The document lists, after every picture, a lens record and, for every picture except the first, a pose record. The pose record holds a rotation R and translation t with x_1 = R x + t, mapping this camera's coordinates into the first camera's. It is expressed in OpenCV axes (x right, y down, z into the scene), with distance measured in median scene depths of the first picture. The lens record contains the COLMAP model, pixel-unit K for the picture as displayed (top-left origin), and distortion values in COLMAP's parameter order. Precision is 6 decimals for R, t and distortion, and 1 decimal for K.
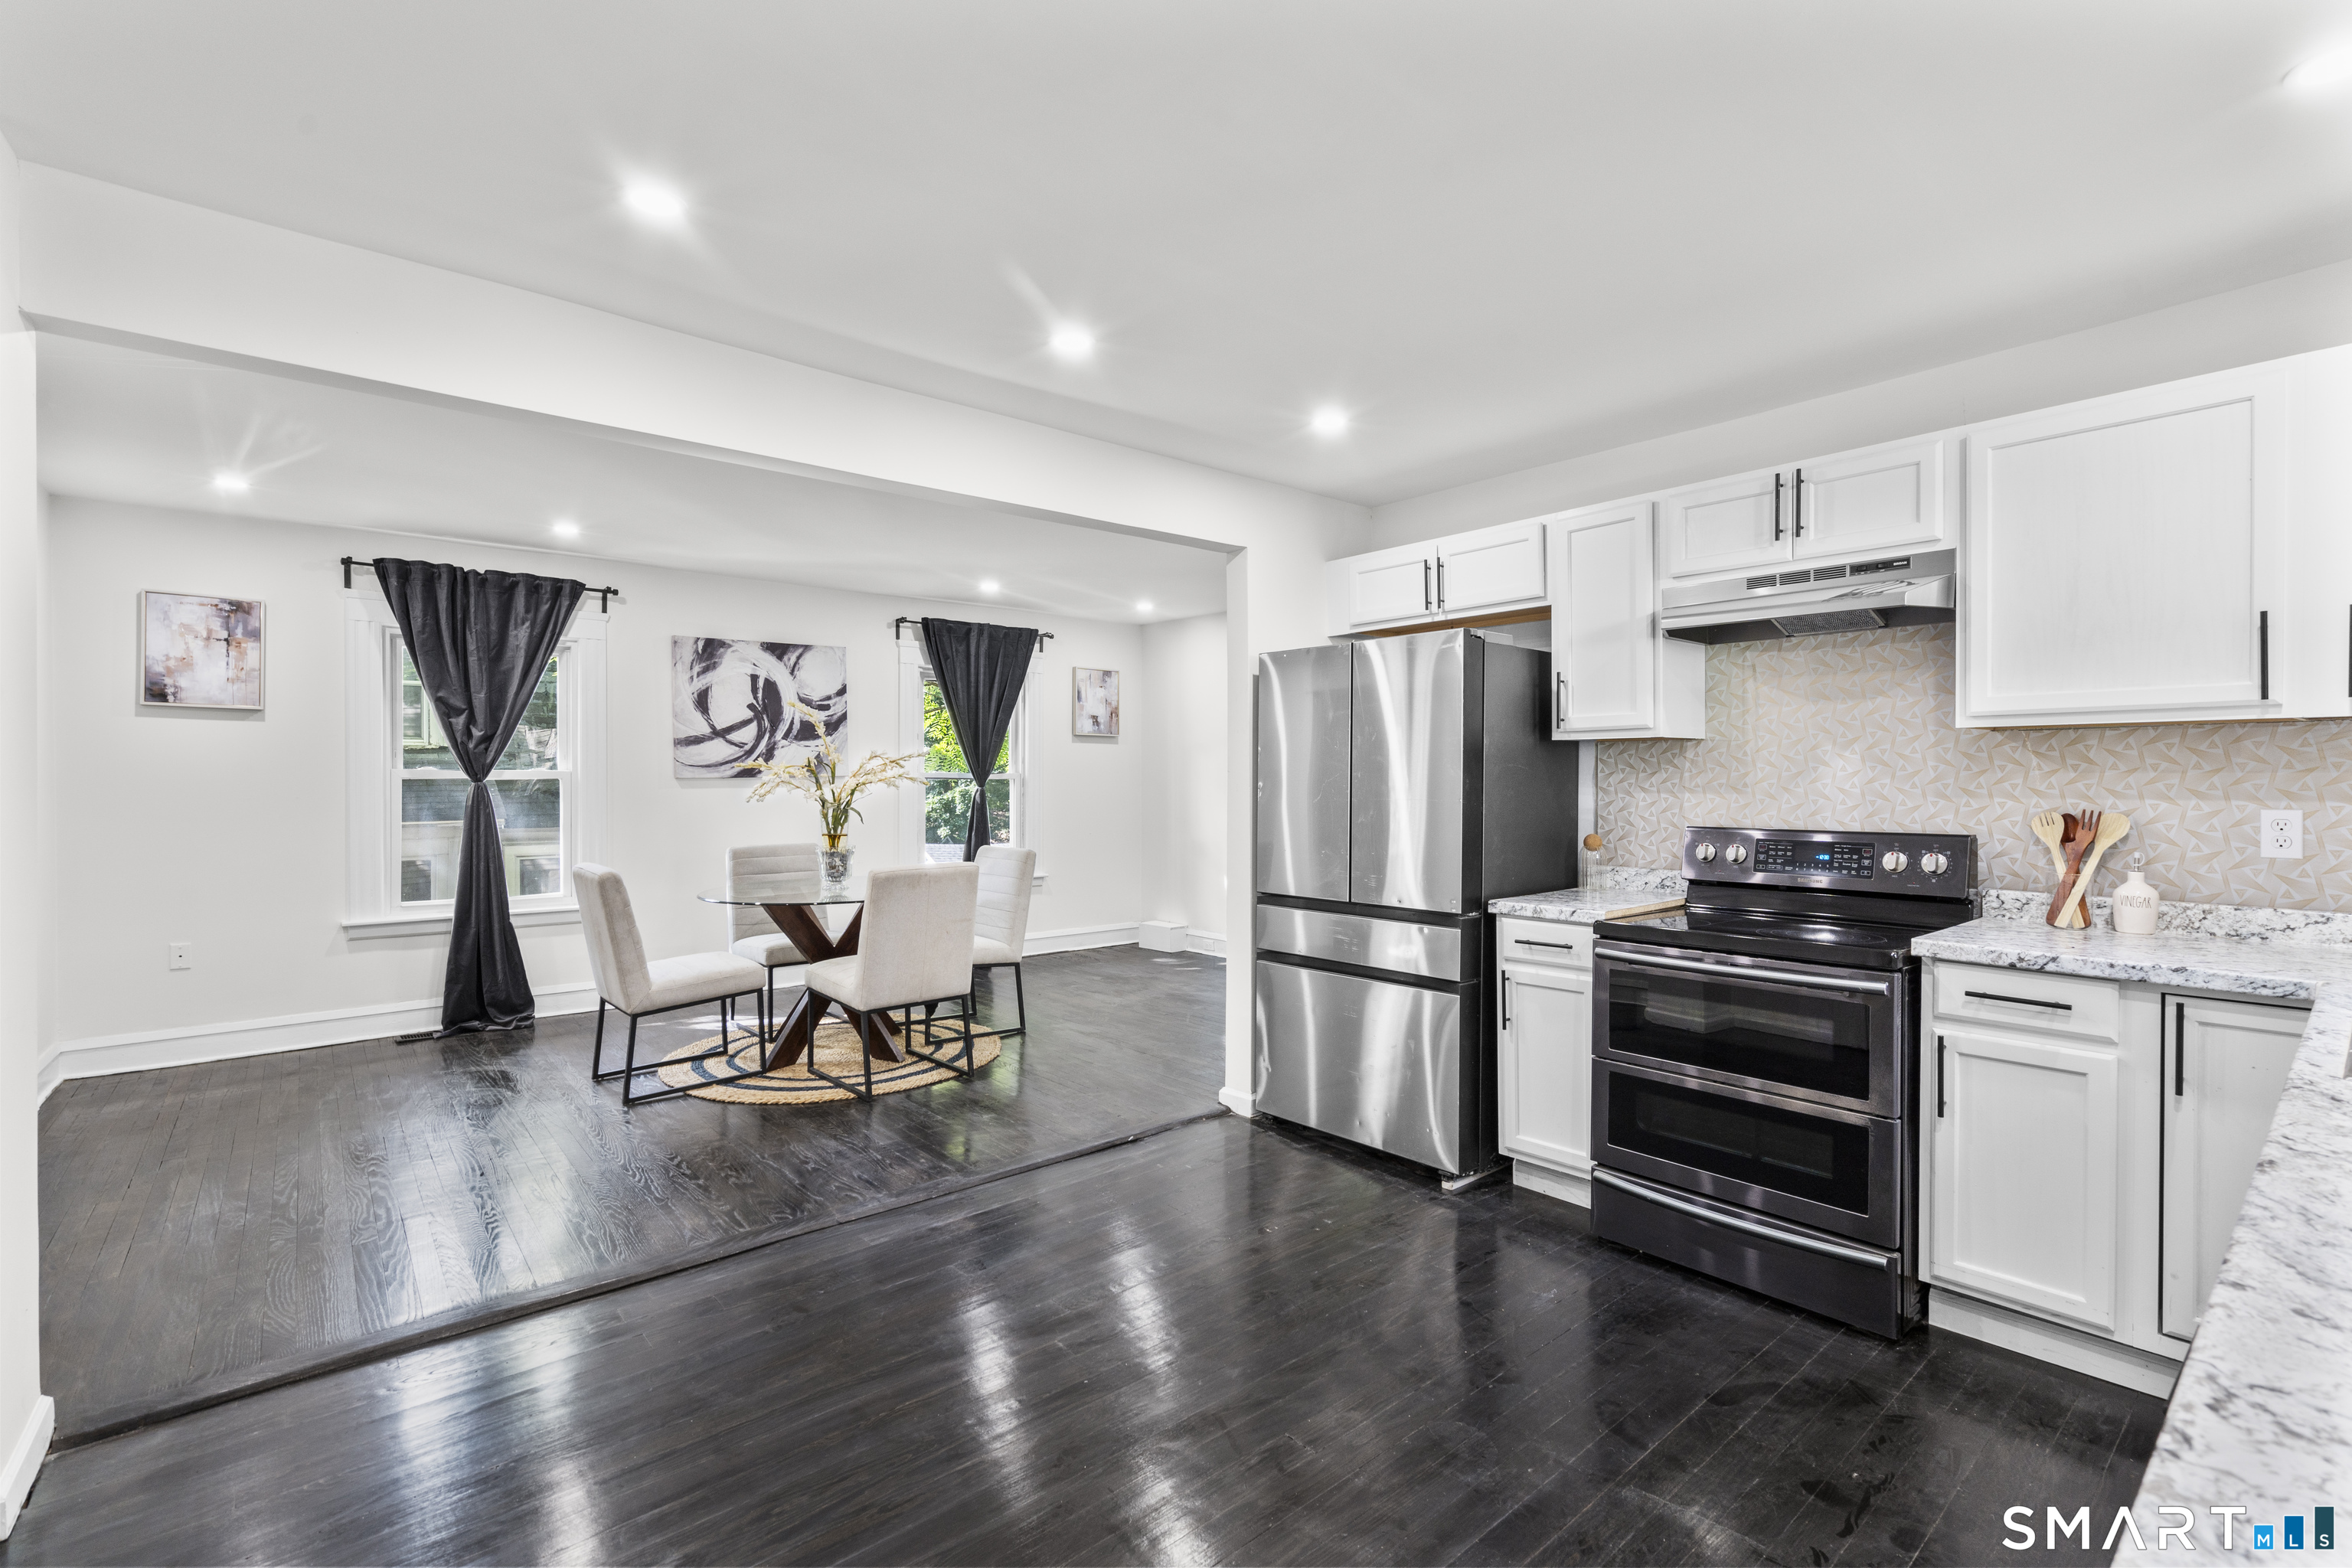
lens RADIAL K [[1064.0, 0, 1176.0], [0, 1064.0, 784.0], [0, 0, 1]] dist [-0.001634, 0.000056]
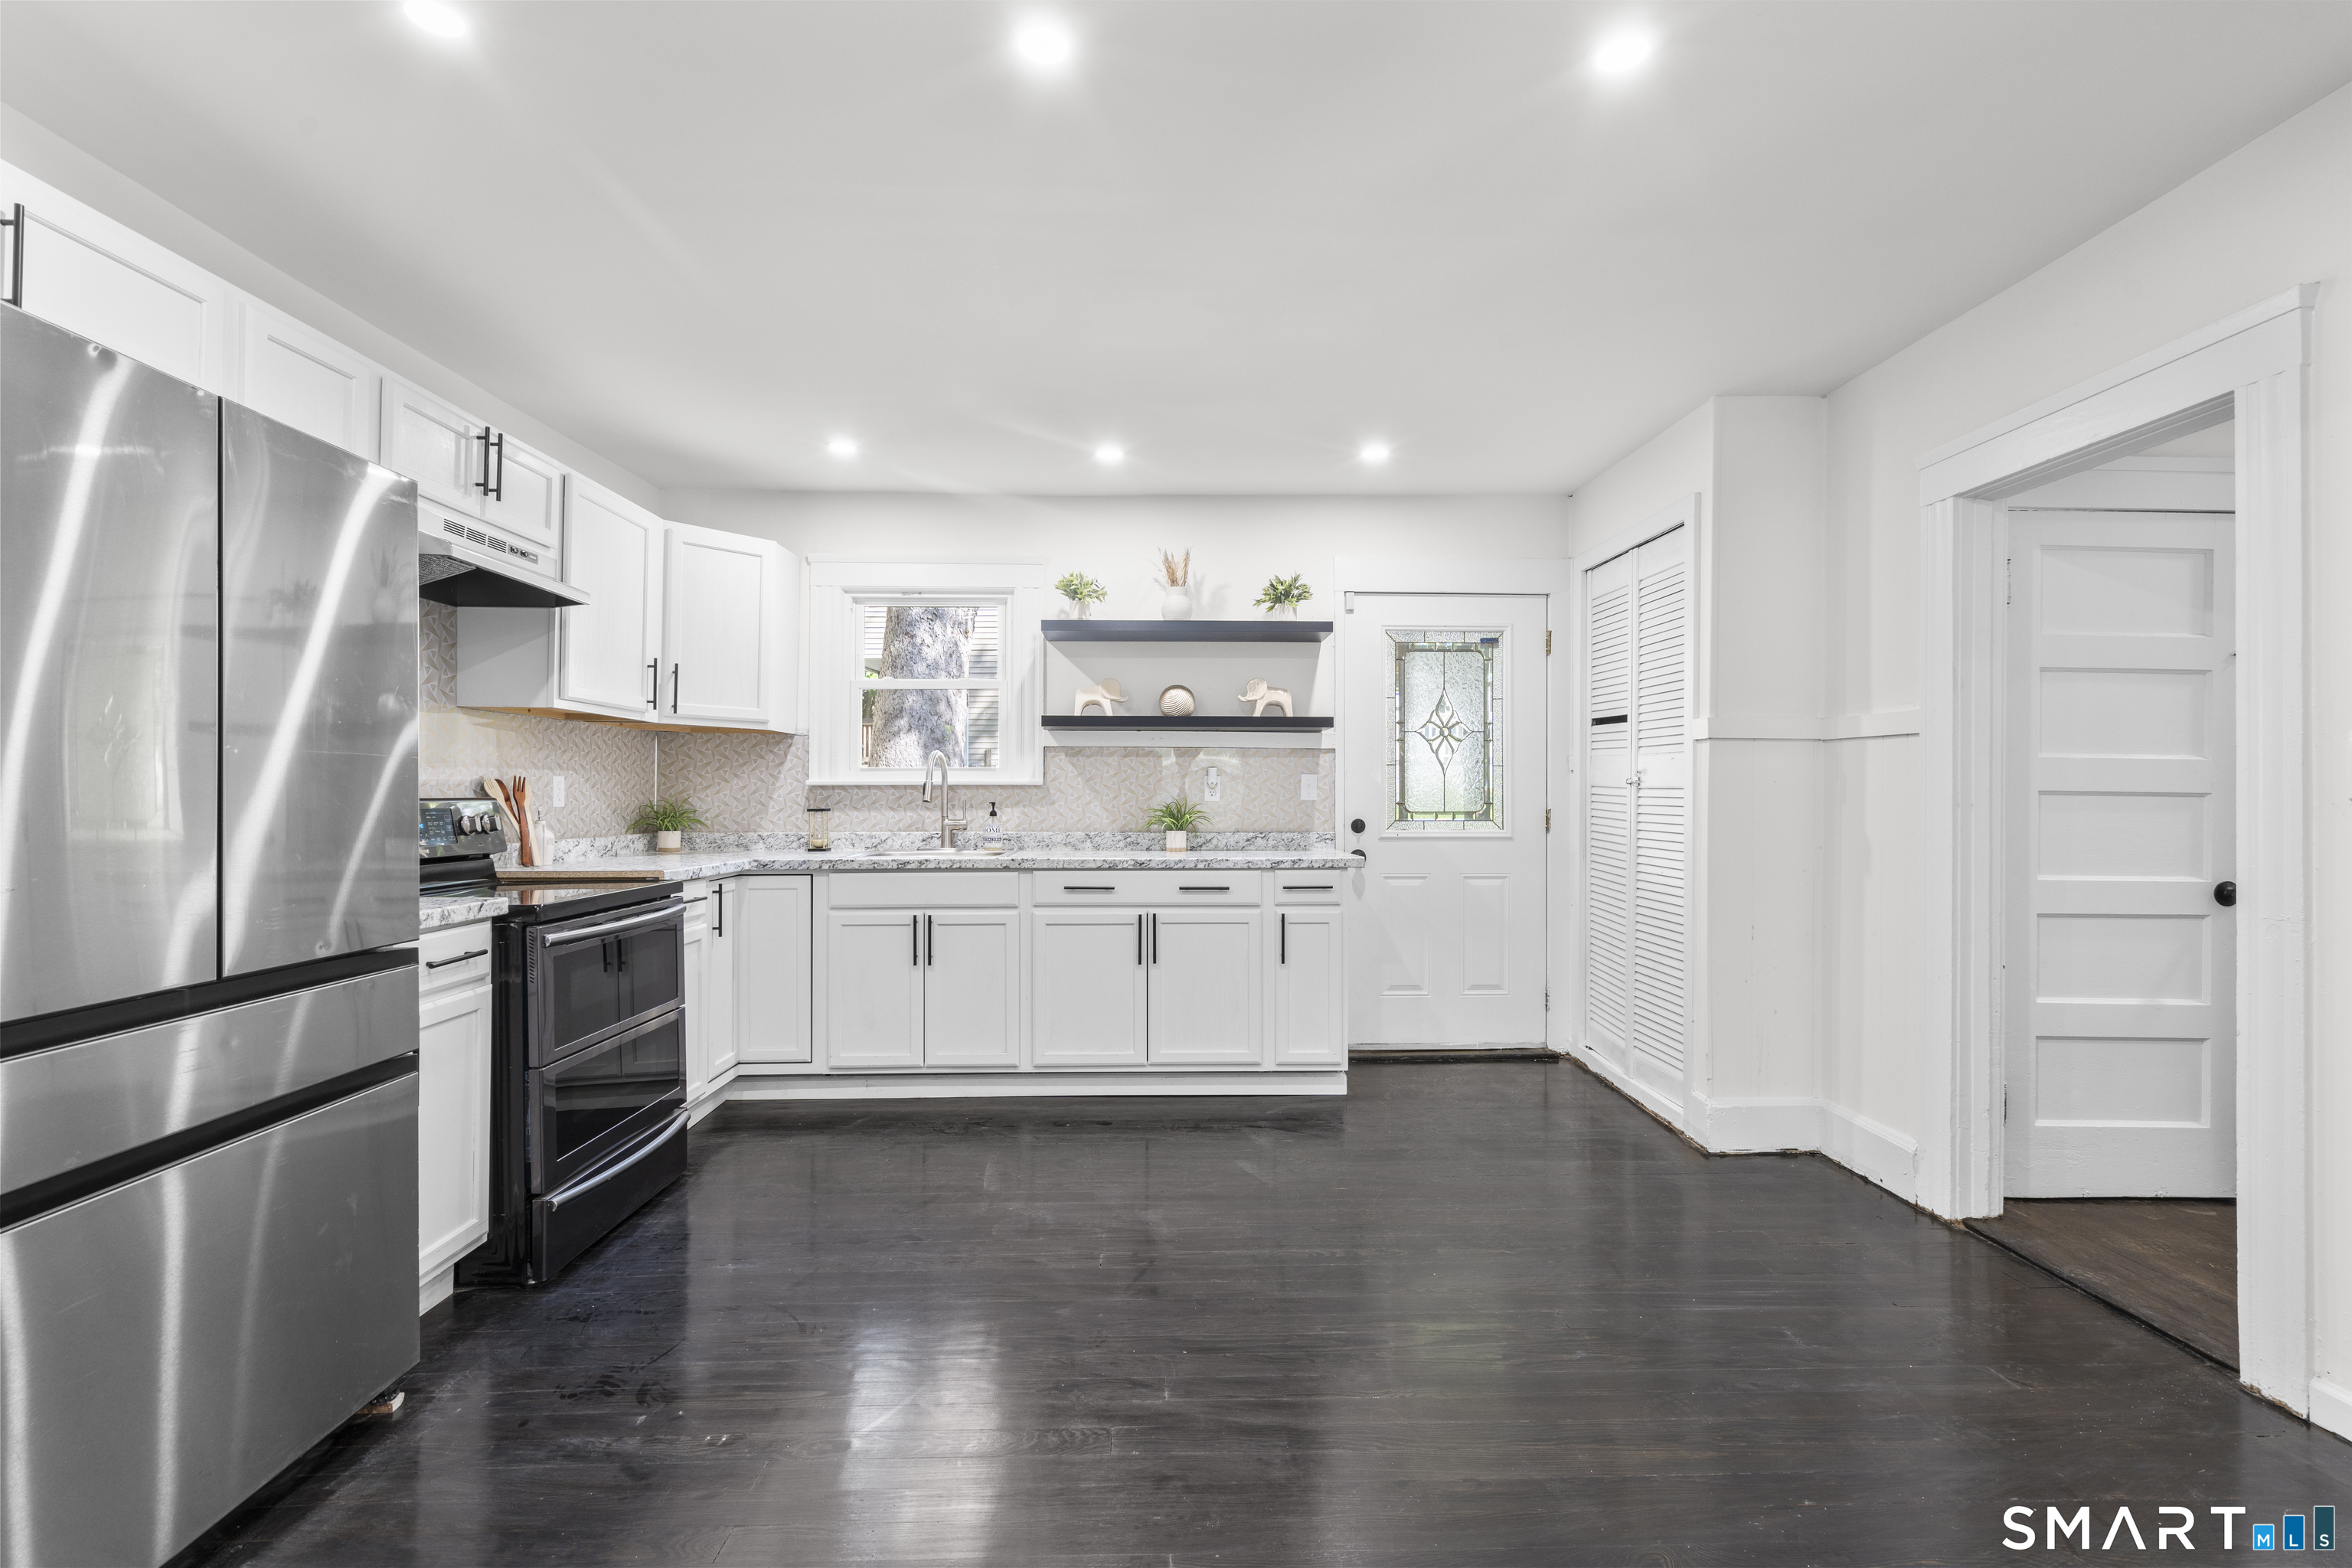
lens RADIAL K [[1064.0, 0, 1176.0], [0, 1064.0, 784.0], [0, 0, 1]] dist [-0.001634, 0.000056]
pose [[-0.773146, 0.004667, 0.634211, -0.490352], [0.000194, 0.999975, -0.007123, 0.036768], [-0.634228, -0.005384, -0.773128, 1.247200]]
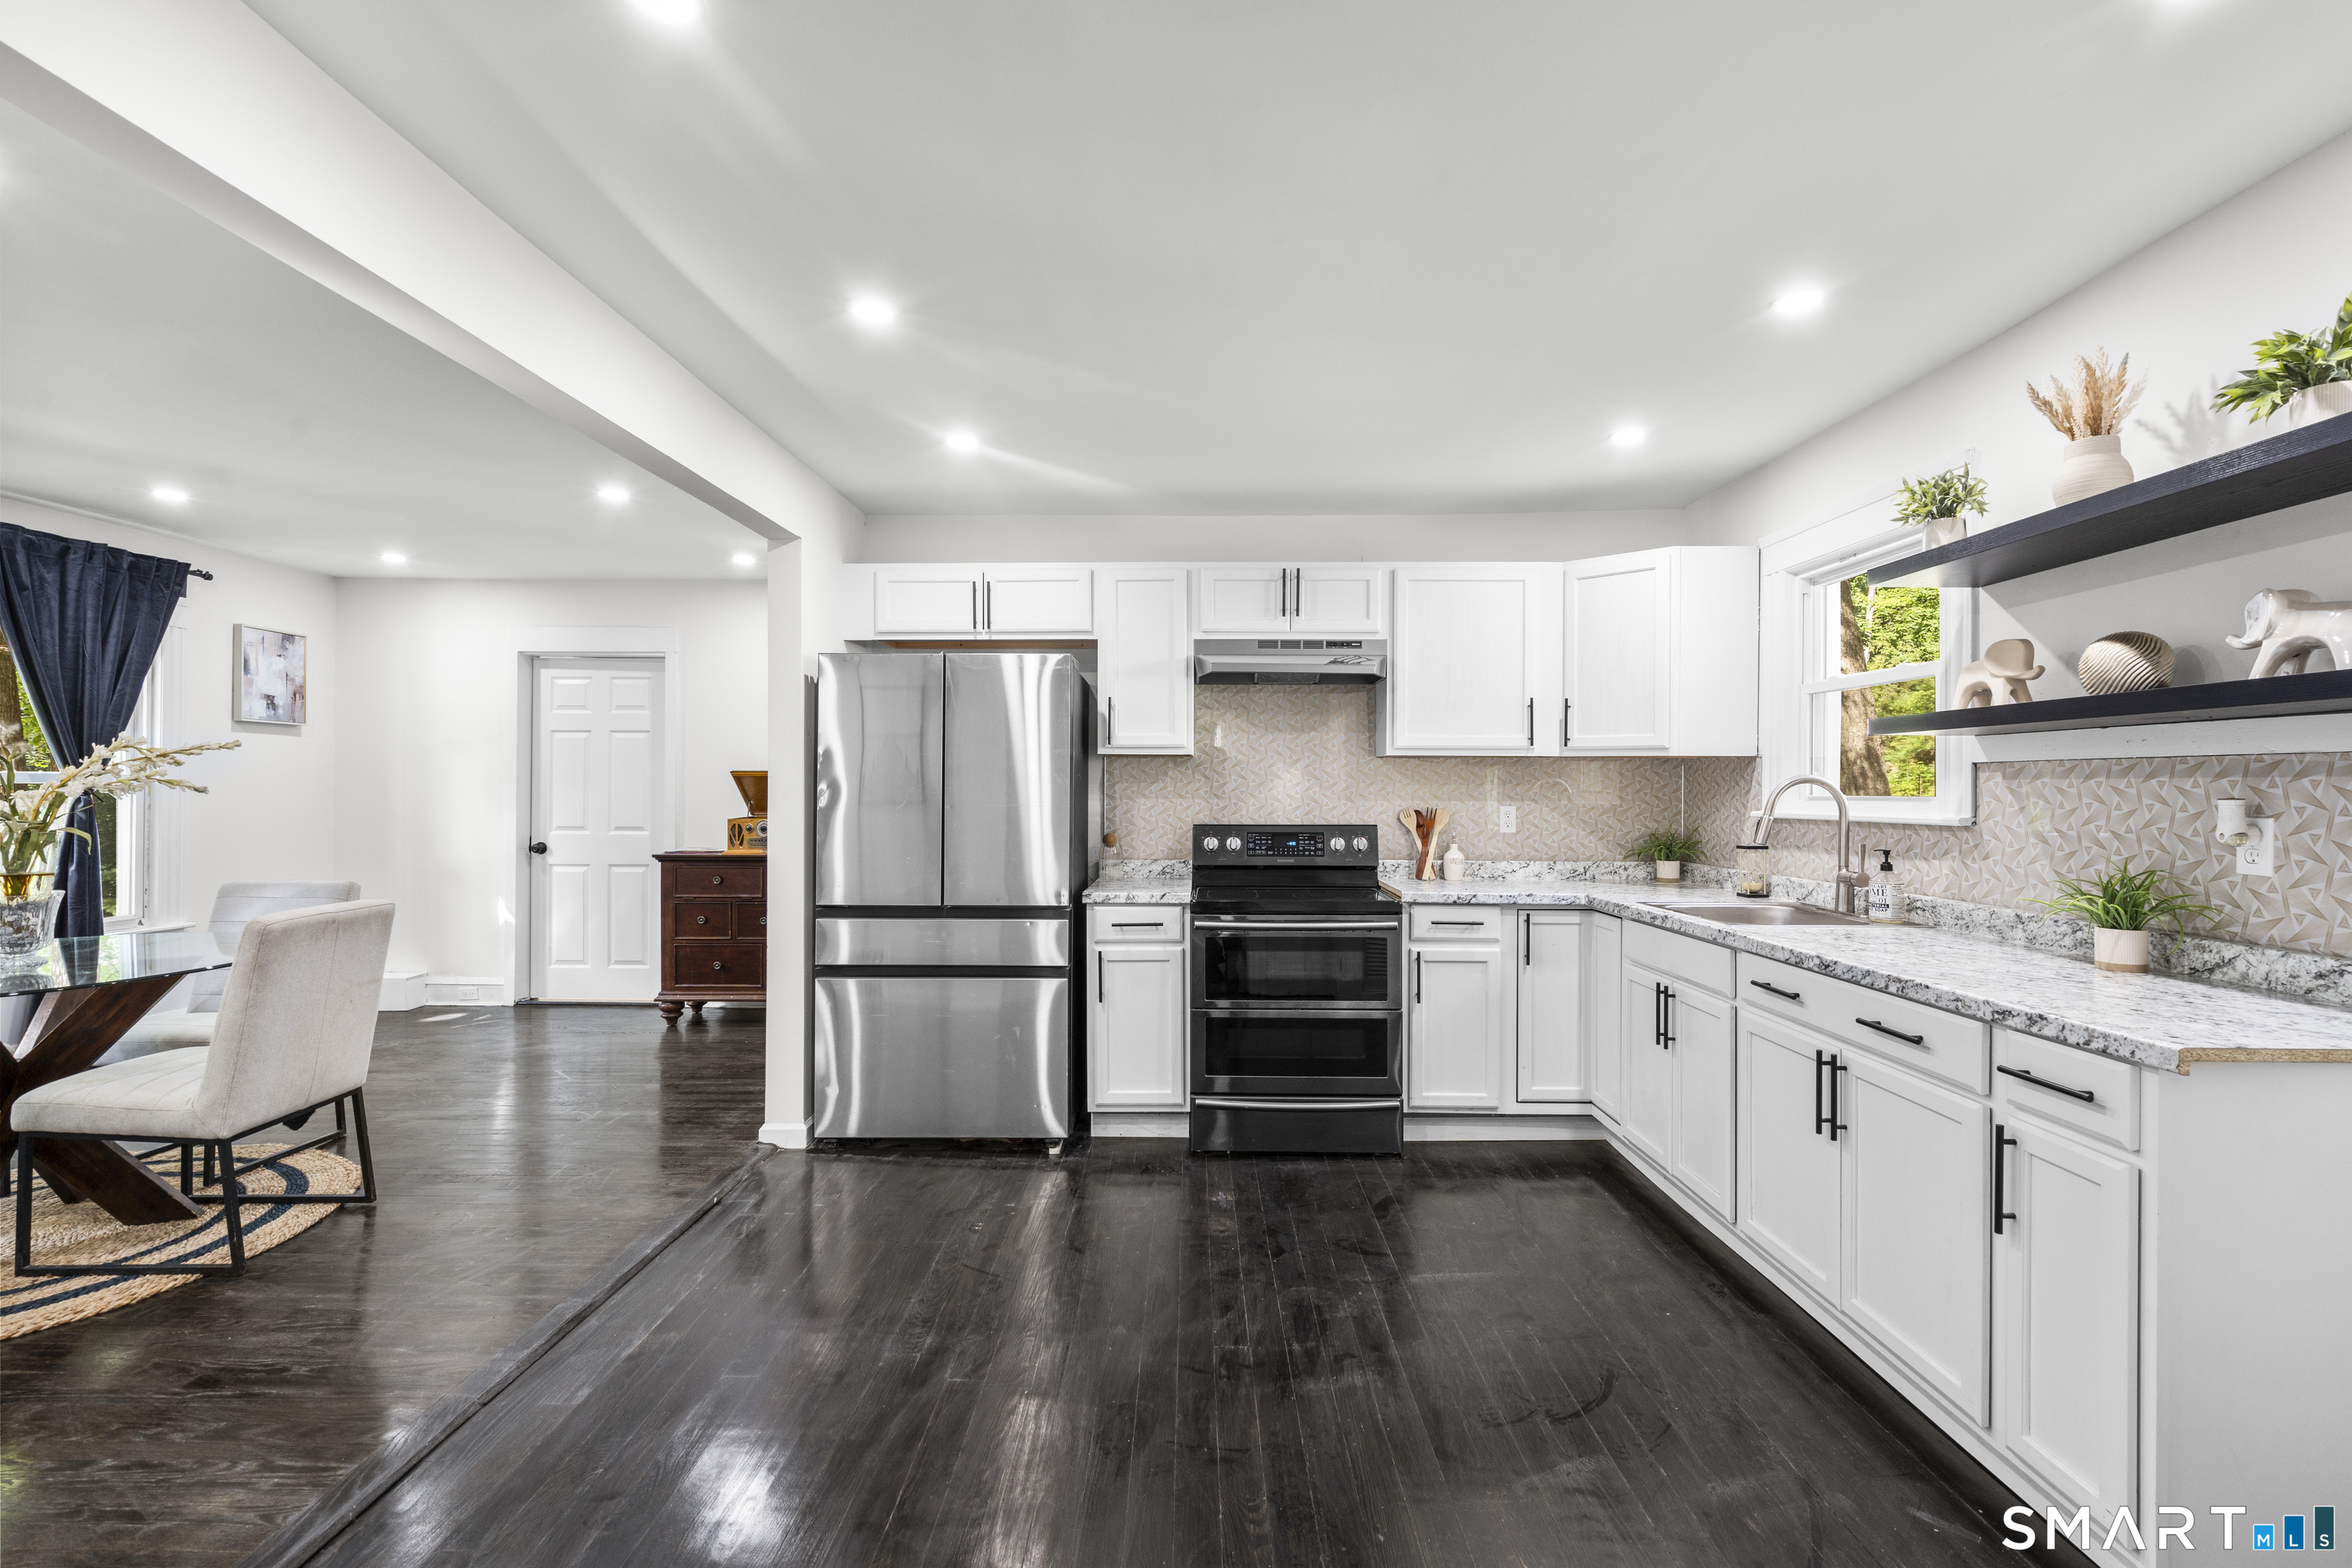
lens RADIAL K [[1057.6, 0, 1186.7], [0, 1057.6, 787.9], [0, 0, 1]] dist [0.000773, 0.000474]
pose [[0.658924, 0.004215, 0.752197, -0.516837], [-0.000927, 0.999988, -0.004792, 0.001910], [-0.752209, 0.002460, 0.658920, 0.170922]]
